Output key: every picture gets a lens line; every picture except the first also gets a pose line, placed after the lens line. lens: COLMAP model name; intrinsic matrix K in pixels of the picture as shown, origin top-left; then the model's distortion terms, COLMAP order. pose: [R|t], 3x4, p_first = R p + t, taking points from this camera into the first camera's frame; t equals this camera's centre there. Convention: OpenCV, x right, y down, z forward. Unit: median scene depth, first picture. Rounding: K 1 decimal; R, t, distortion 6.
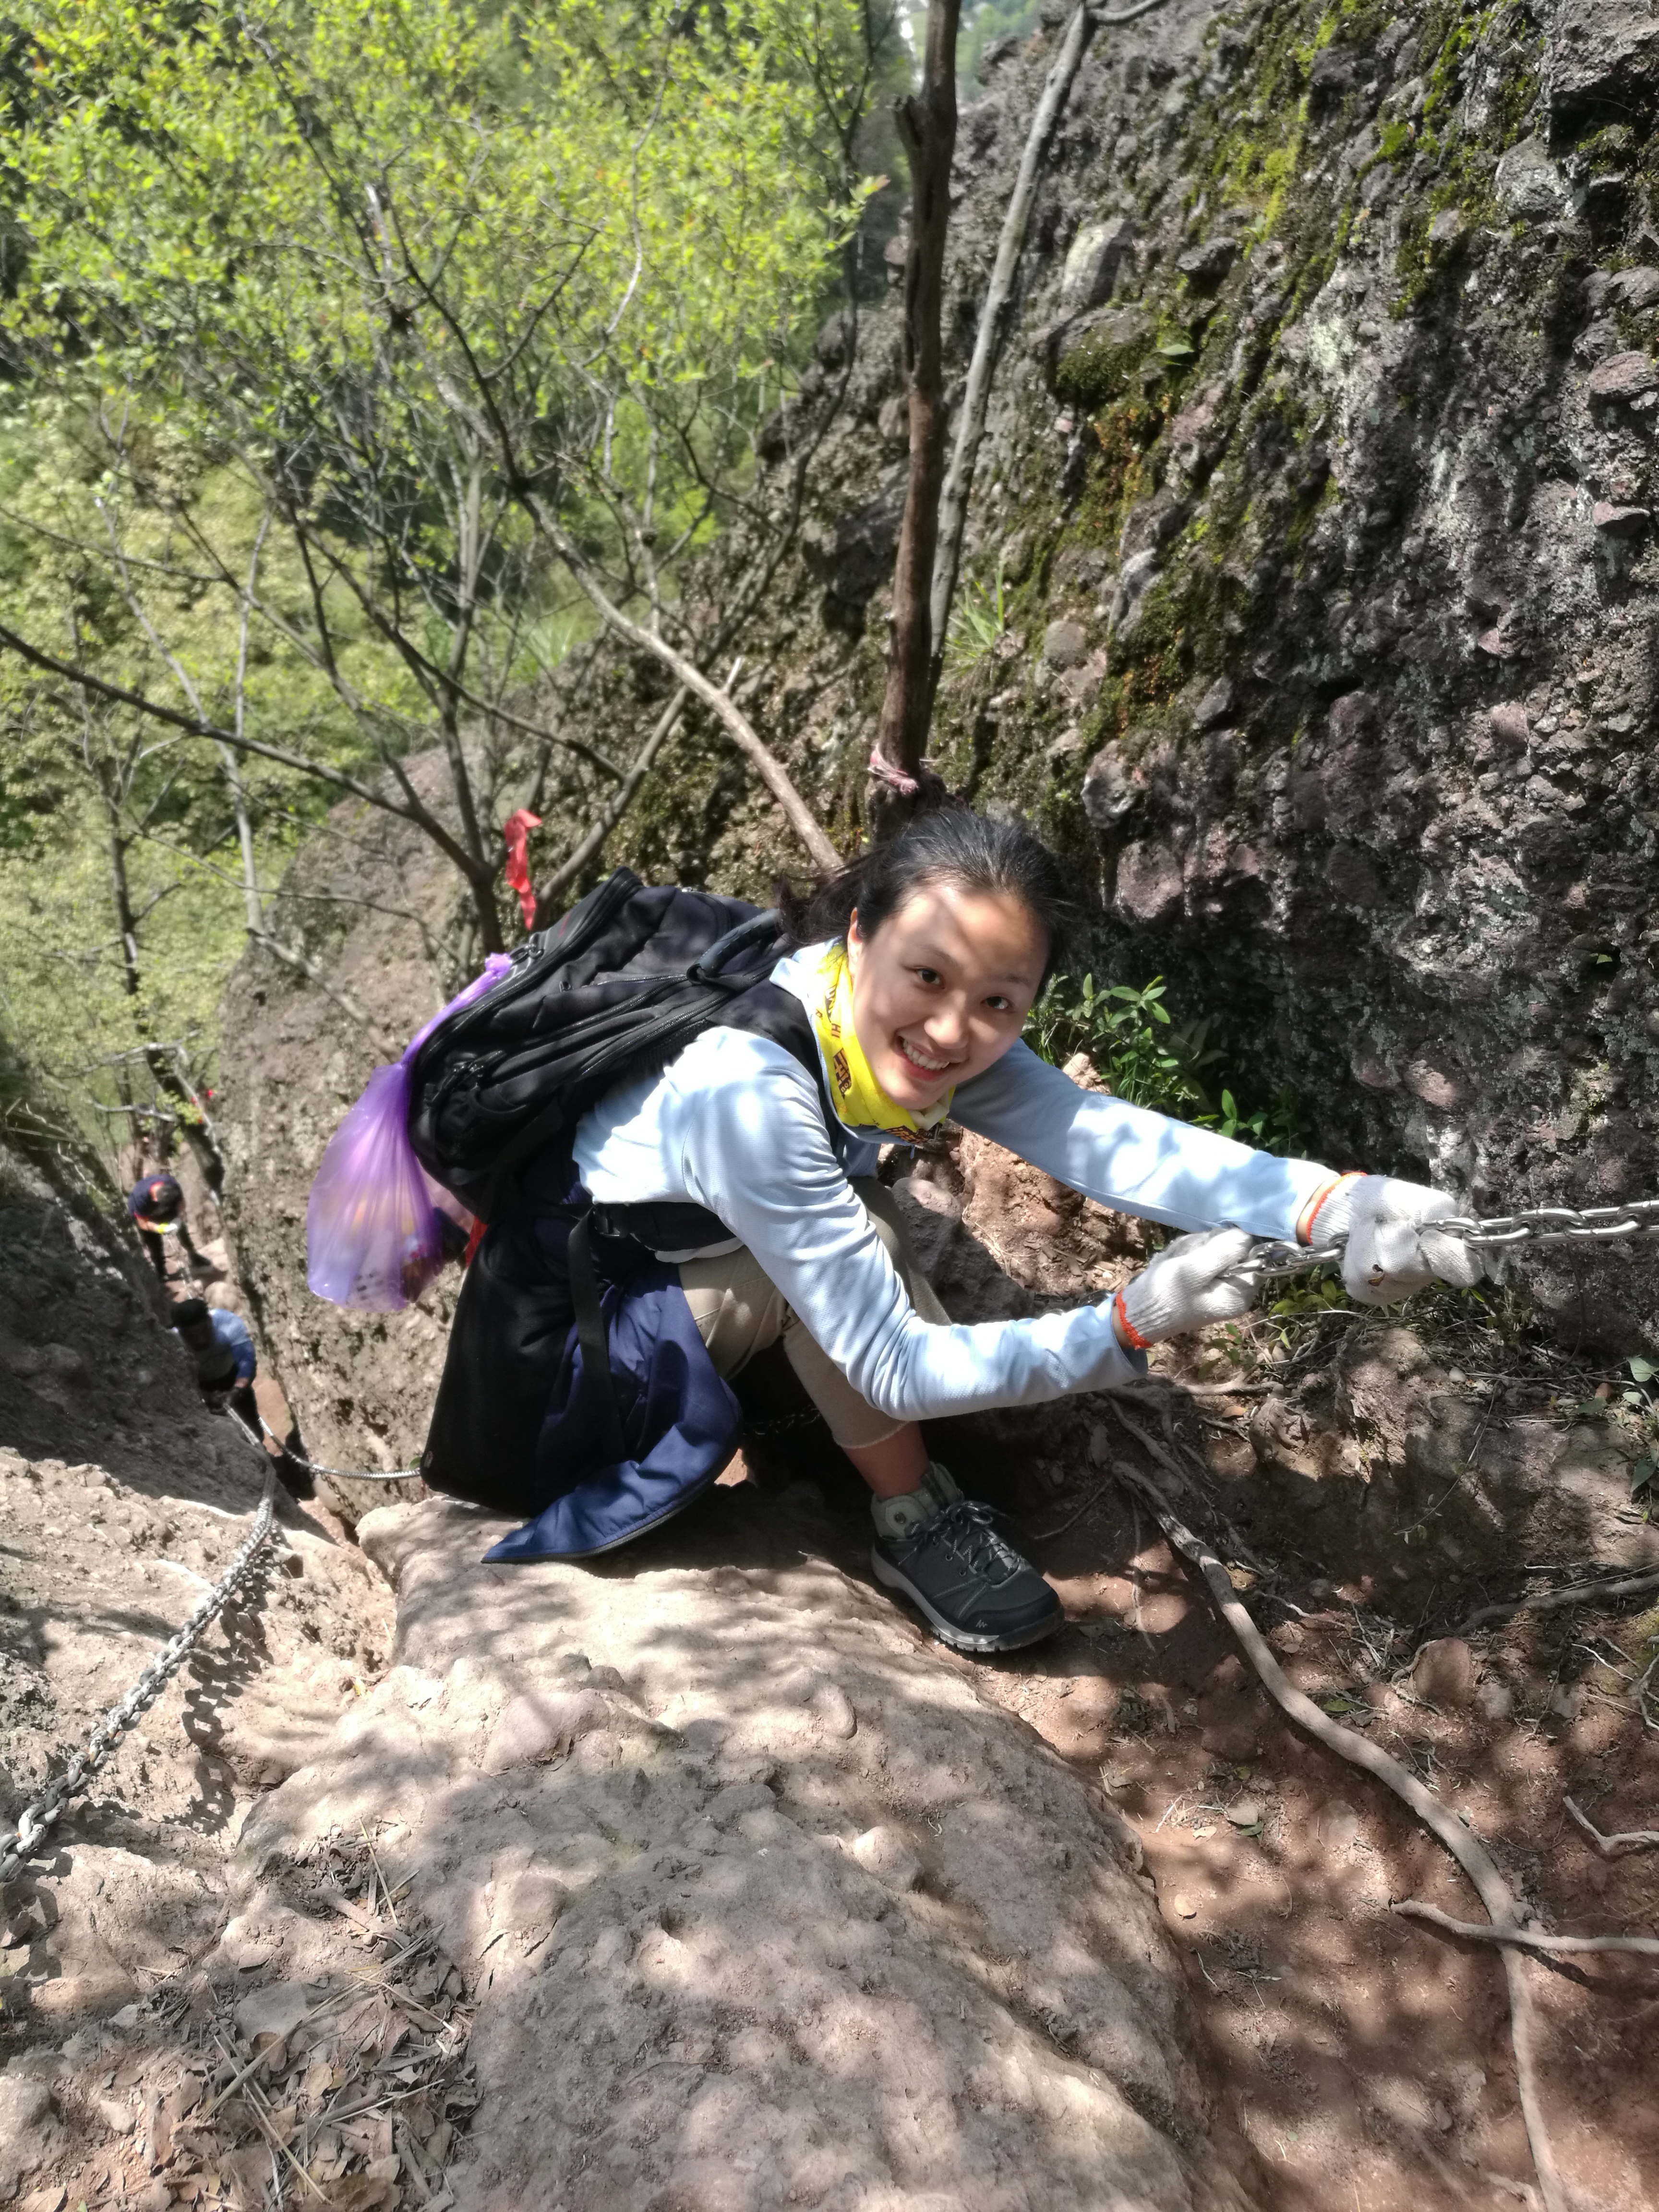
lens RADIAL K [[1762.1, 0, 817.1], [0, 1762.1, 1084.6], [0, 0, 1]] dist [-0.040977, 0.071485]
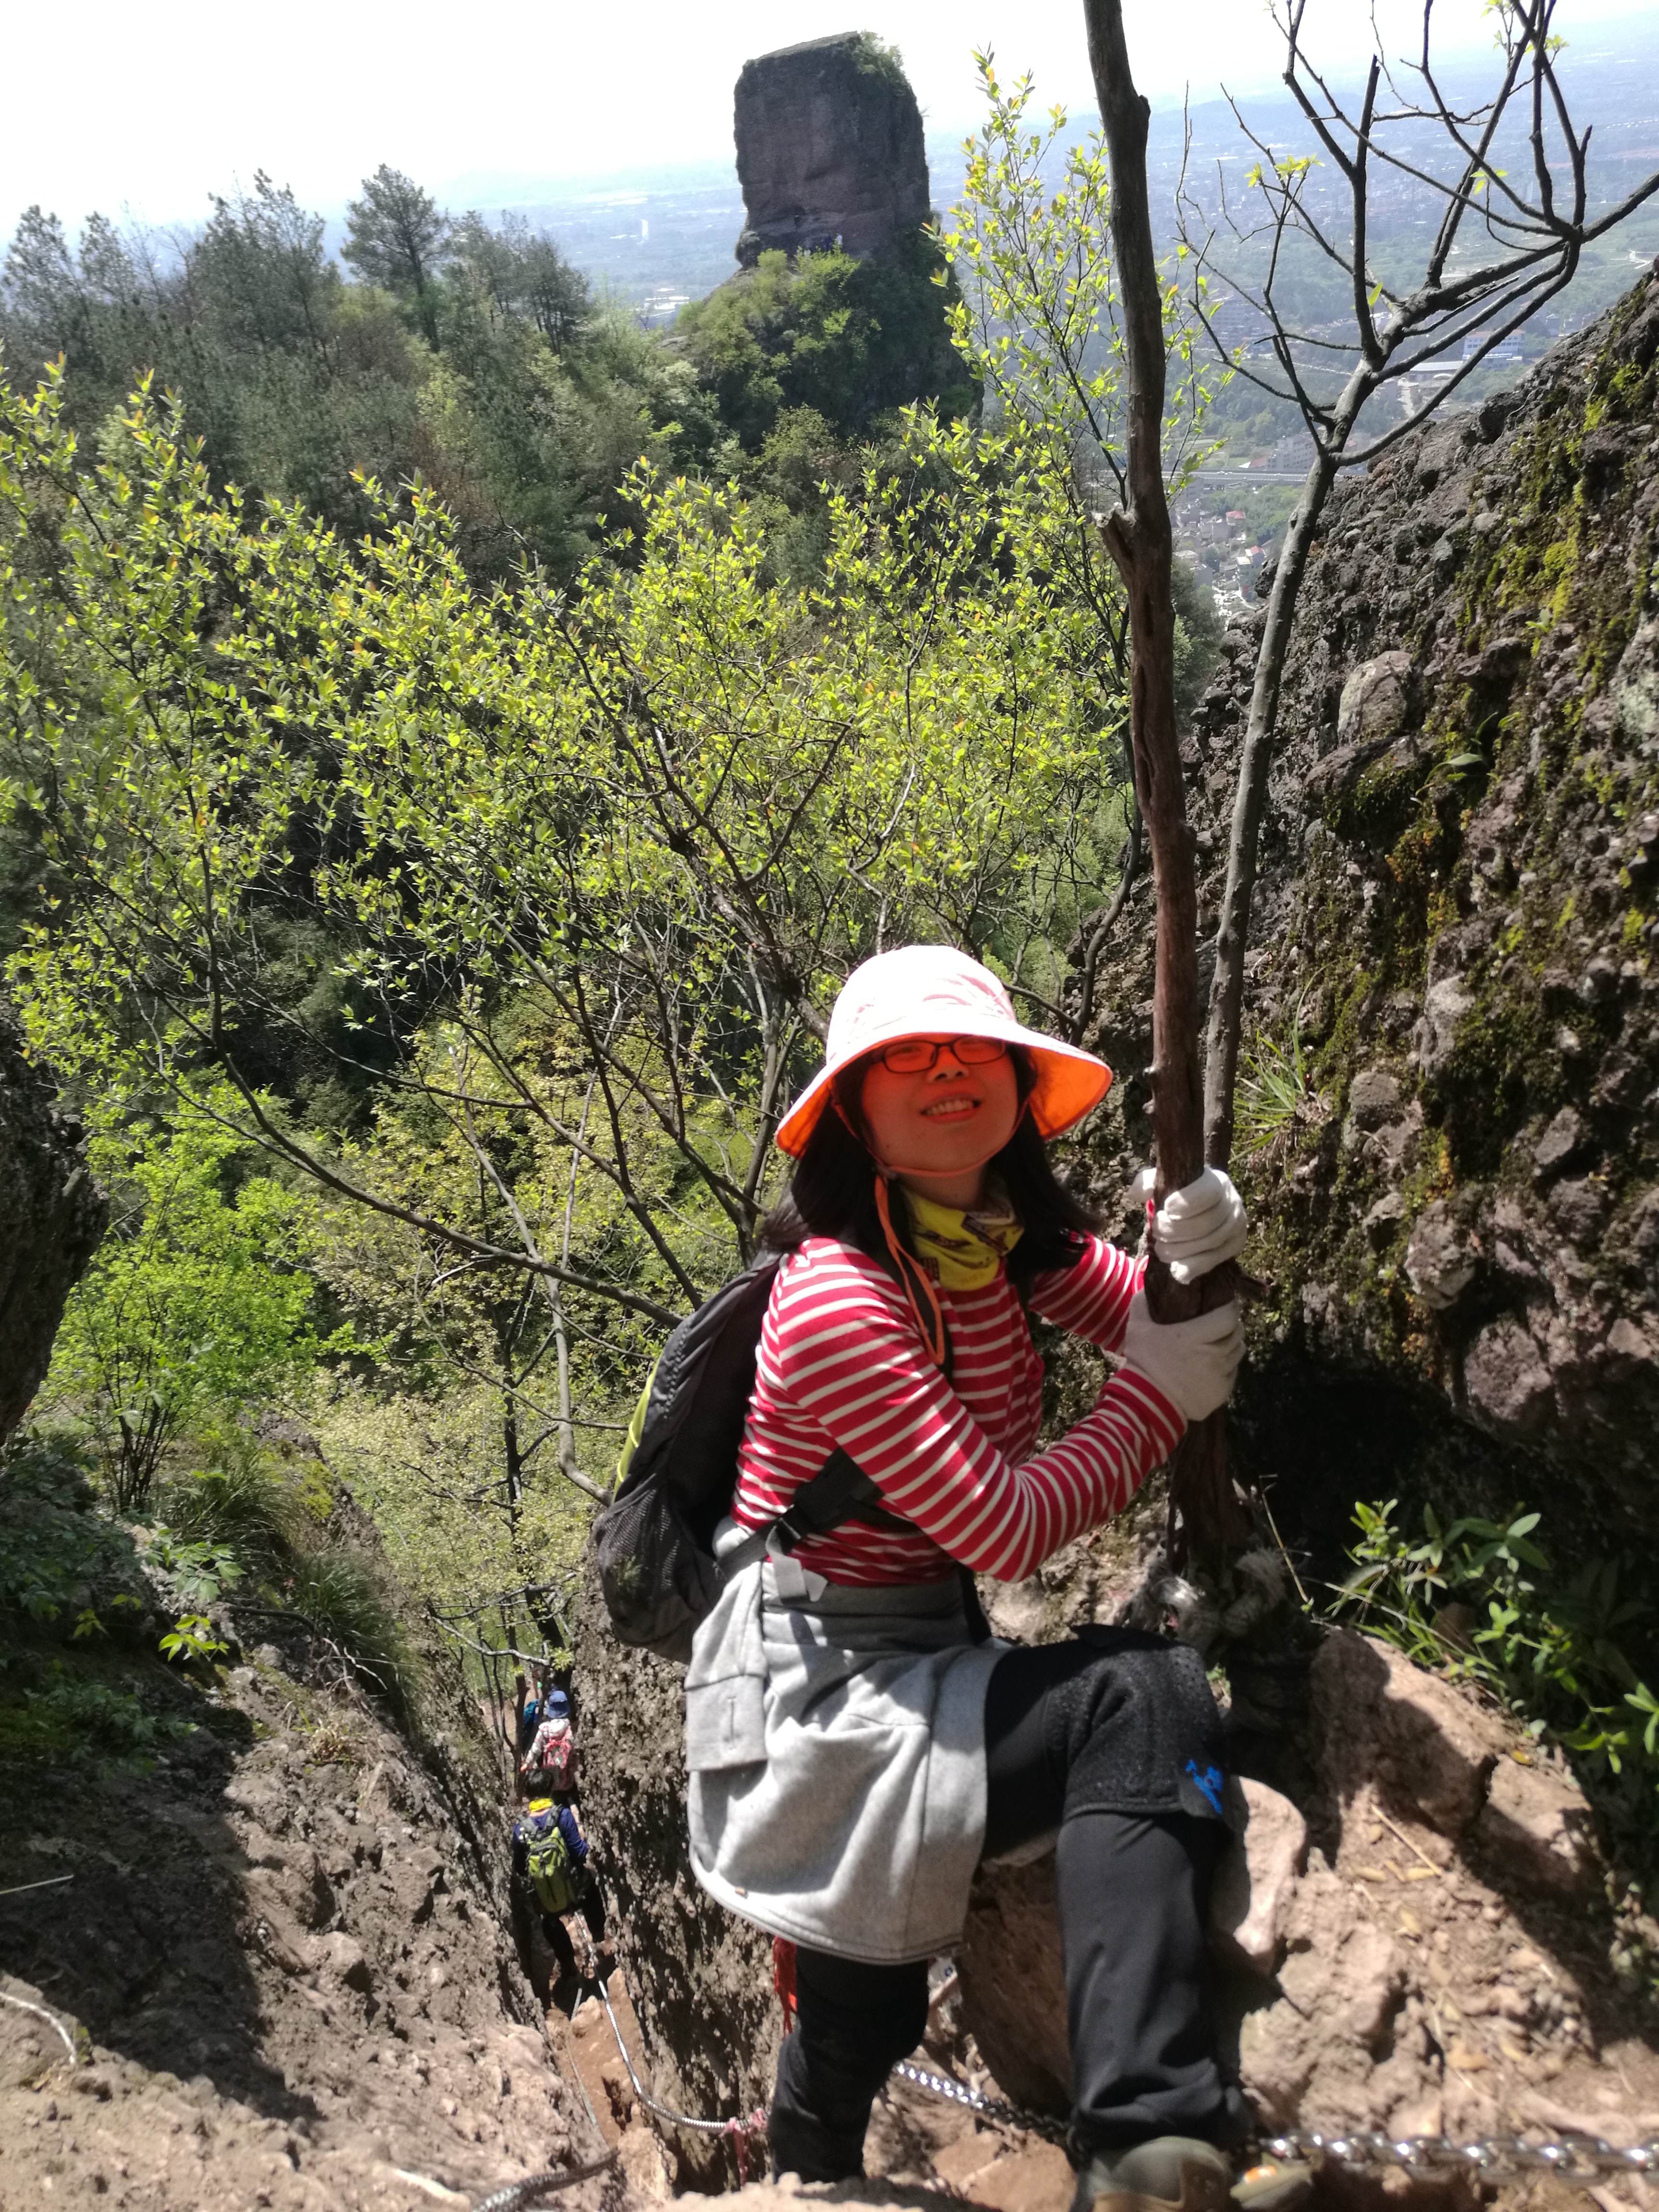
lens RADIAL K [[1737.5, 0, 807.4], [0, 1737.5, 1031.5], [0, 0, 1]] dist [0.006209, 0.002272]
pose [[0.976188, -0.065700, -0.206737, 0.049261], [-0.005030, 0.945921, -0.324357, -0.006024], [0.216867, 0.317674, 0.923067, 0.151752]]
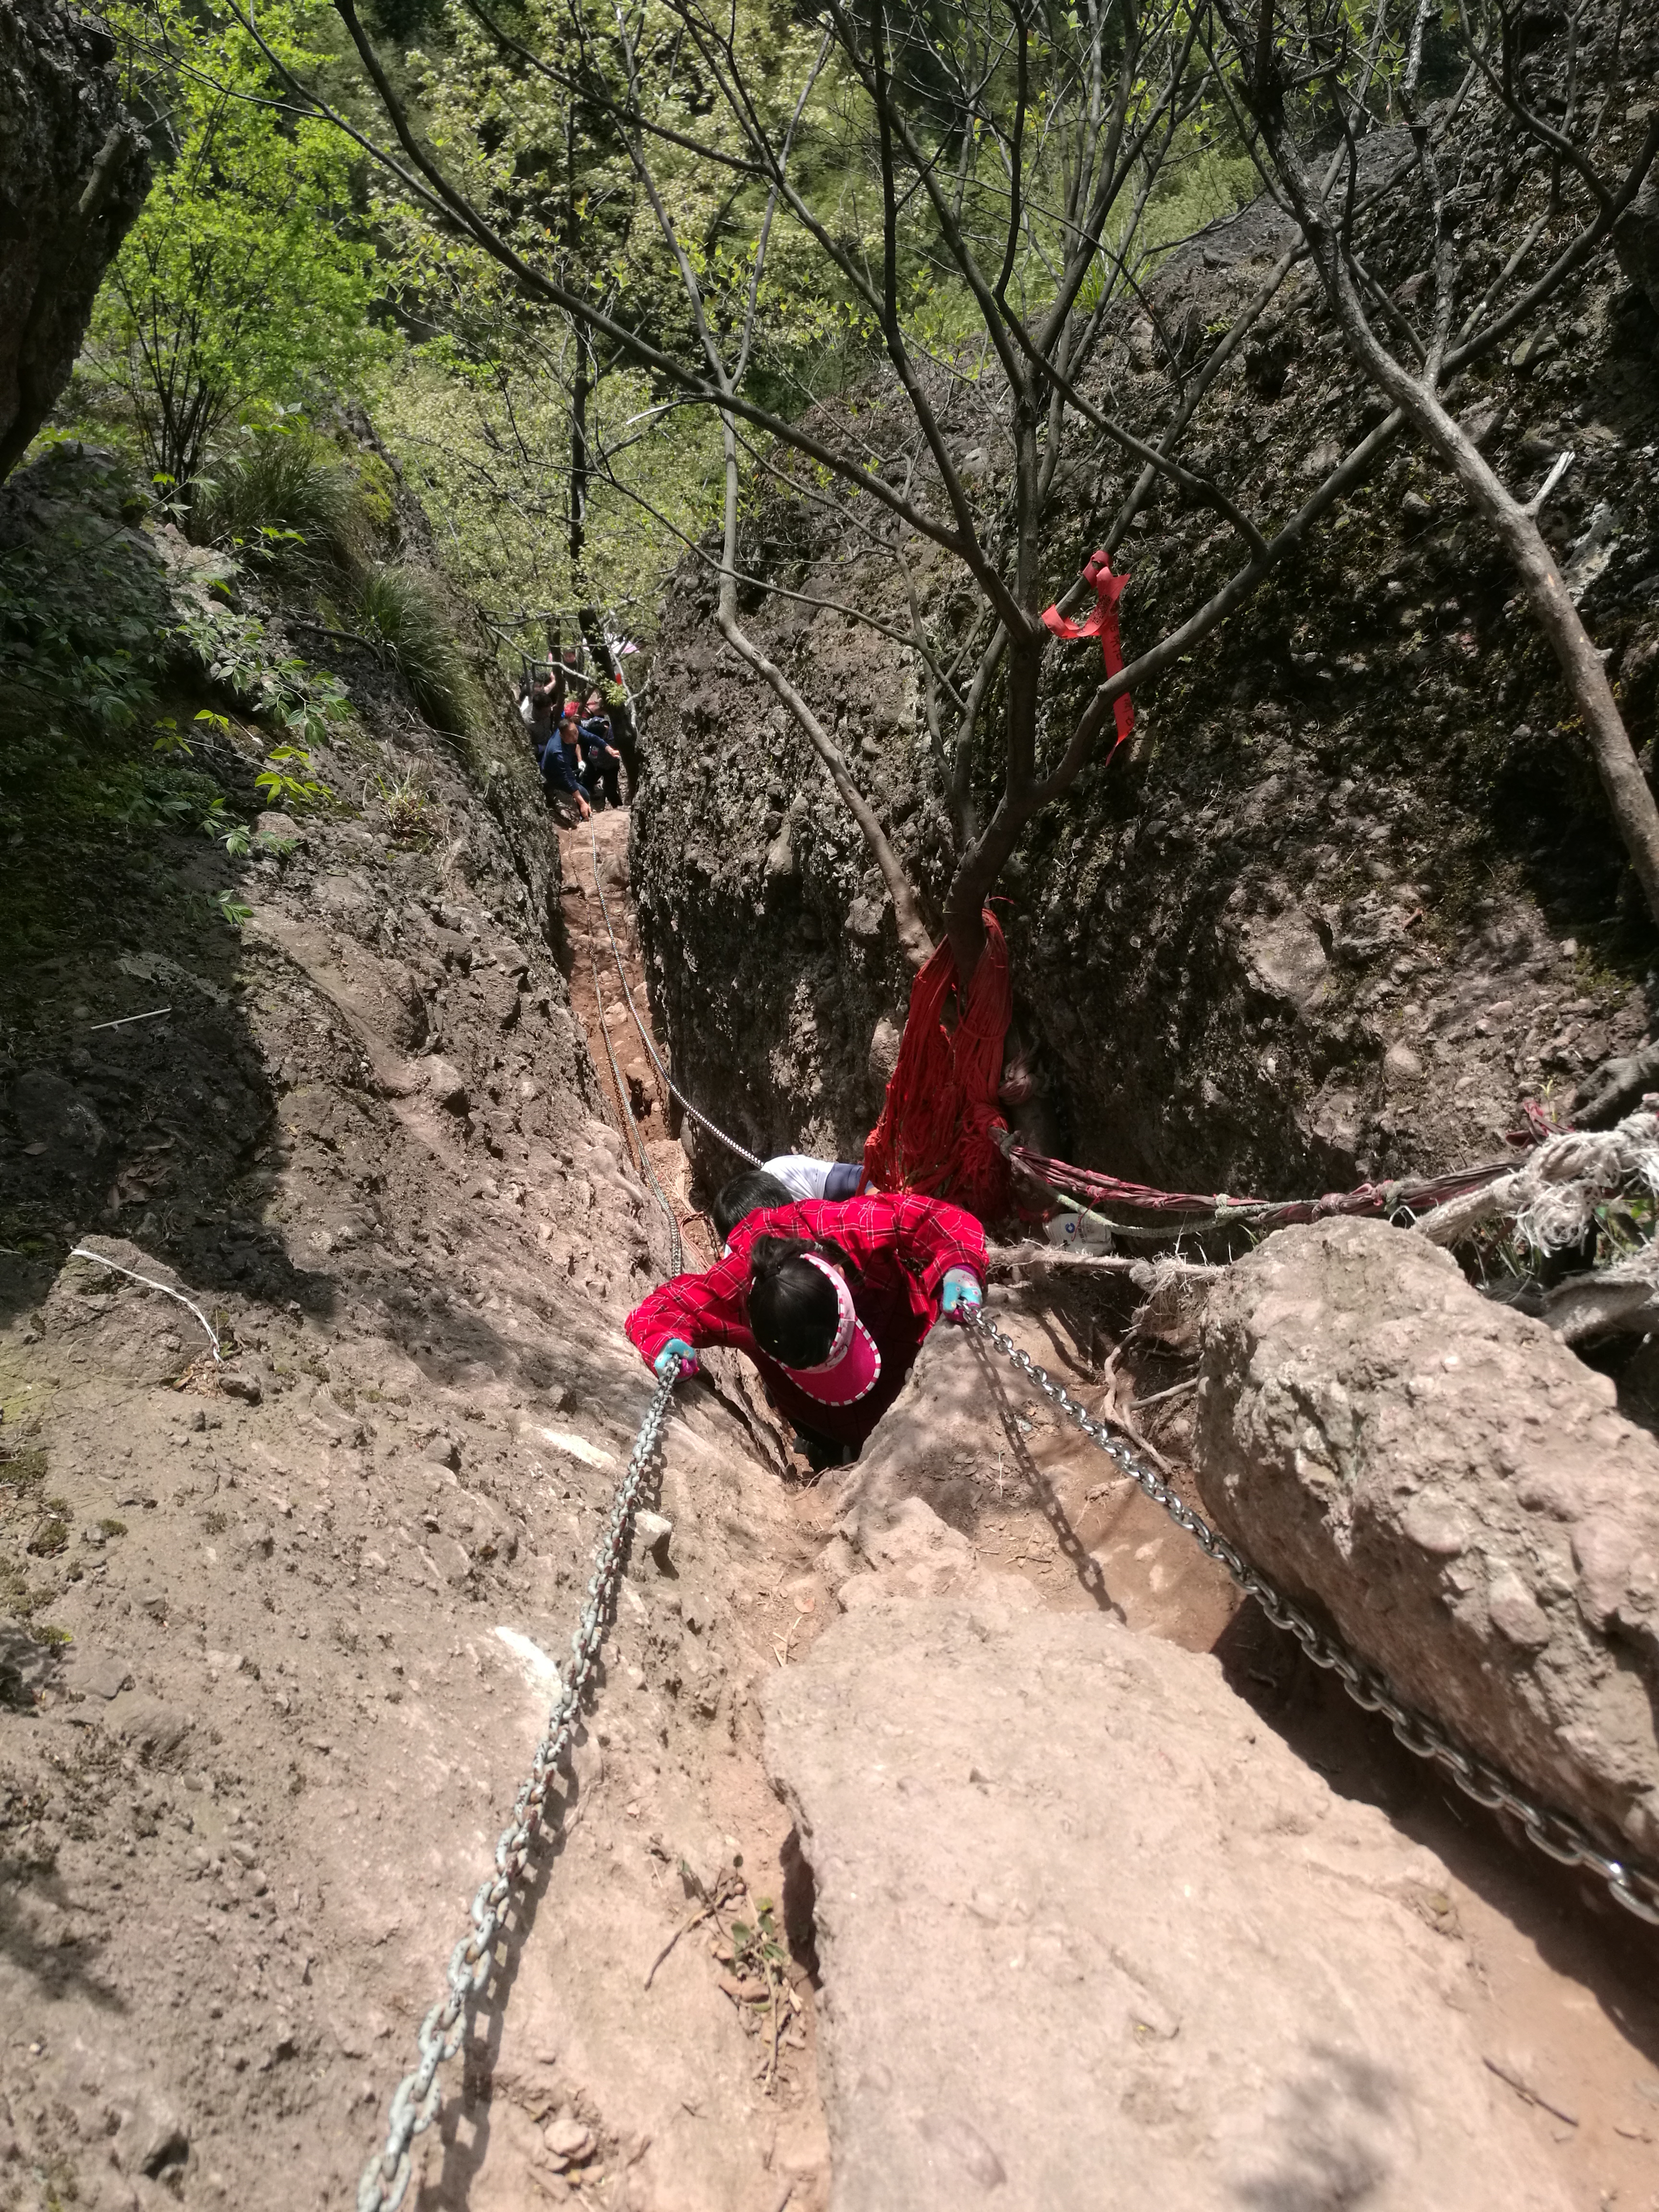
lens RADIAL K [[1806.1, 0, 852.6], [0, 1806.1, 1098.3], [0, 0, 1]] dist [0.016708, 0.012270]
pose [[0.961580, 0.215637, -0.169896, -0.157568], [-0.175890, 0.959095, 0.221808, -0.151773], [0.210777, -0.183403, 0.960175, 0.367020]]
